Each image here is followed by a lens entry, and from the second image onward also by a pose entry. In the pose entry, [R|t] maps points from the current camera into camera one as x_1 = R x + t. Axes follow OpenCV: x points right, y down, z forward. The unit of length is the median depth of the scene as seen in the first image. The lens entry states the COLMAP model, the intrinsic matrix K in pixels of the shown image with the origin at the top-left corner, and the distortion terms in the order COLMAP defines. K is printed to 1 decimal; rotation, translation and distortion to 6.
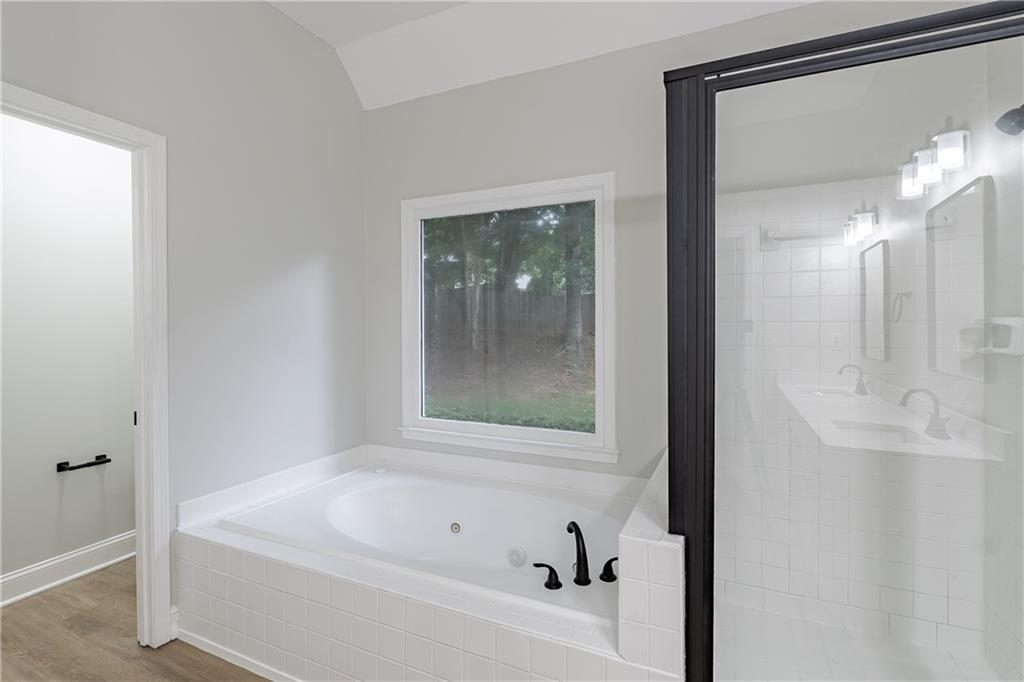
lens RADIAL K [[467.6, 0, 514.9], [0, 467.6, 333.7], [0, 0, 1]] dist [-0.001436, -0.000270]
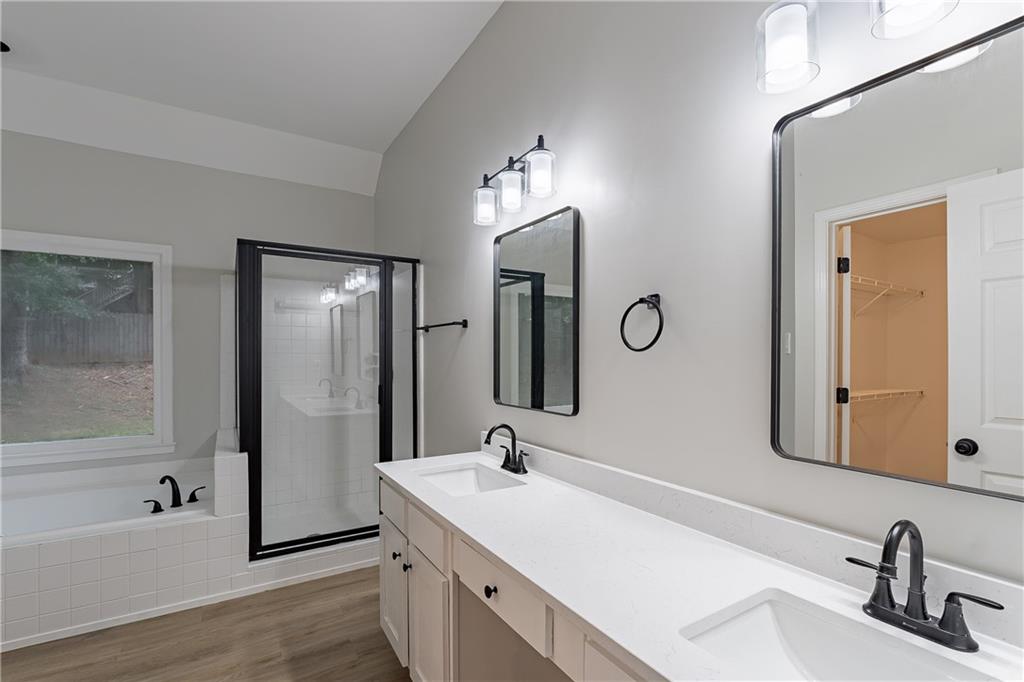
lens RADIAL K [[467.6, 0, 522.4], [0, 467.6, 358.9], [0, 0, 1]] dist [-0.001436, -0.000270]
pose [[0.535644, -0.001657, 0.844442, -0.480440], [0.006320, 0.999978, -0.002047, 0.006700], [-0.844420, 0.006433, 0.535642, -0.760902]]
